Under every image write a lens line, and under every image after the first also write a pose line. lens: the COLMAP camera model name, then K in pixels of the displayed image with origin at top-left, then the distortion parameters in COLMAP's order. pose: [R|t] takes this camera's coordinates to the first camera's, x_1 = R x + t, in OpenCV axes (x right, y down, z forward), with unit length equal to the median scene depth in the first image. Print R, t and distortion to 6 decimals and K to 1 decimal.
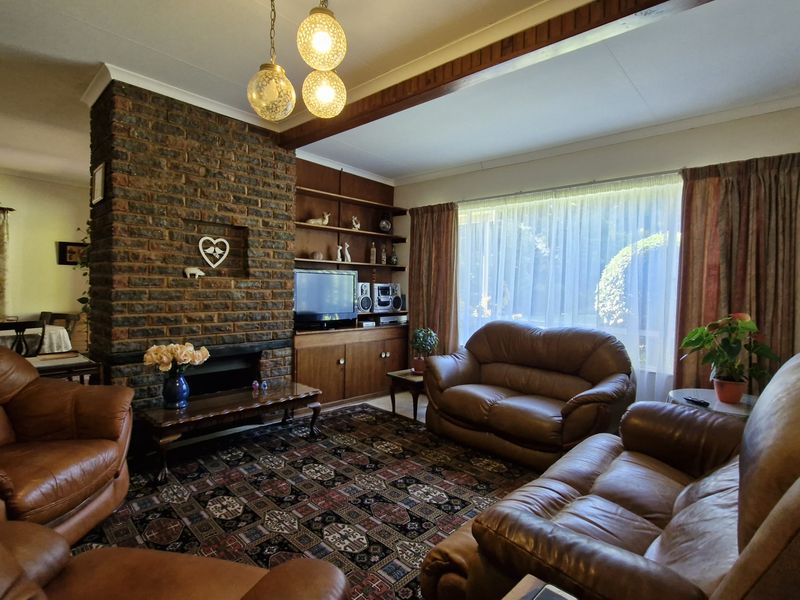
lens RADIAL K [[416.2, 0, 405.1], [0, 416.2, 296.2], [0, 0, 1]] dist [0.004947, -0.000539]
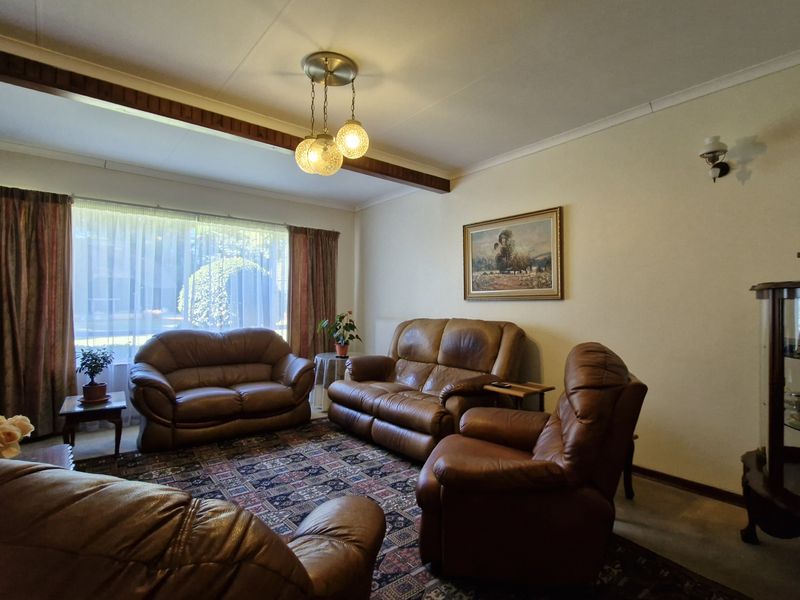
lens RADIAL K [[416.2, 0, 405.6], [0, 416.2, 299.4], [0, 0, 1]] dist [0.004947, -0.000539]
pose [[0.129977, -0.015437, 0.991397, -0.811258], [0.021427, 0.999689, 0.012757, -0.022133], [-0.991286, 0.019585, 0.130267, 0.306773]]
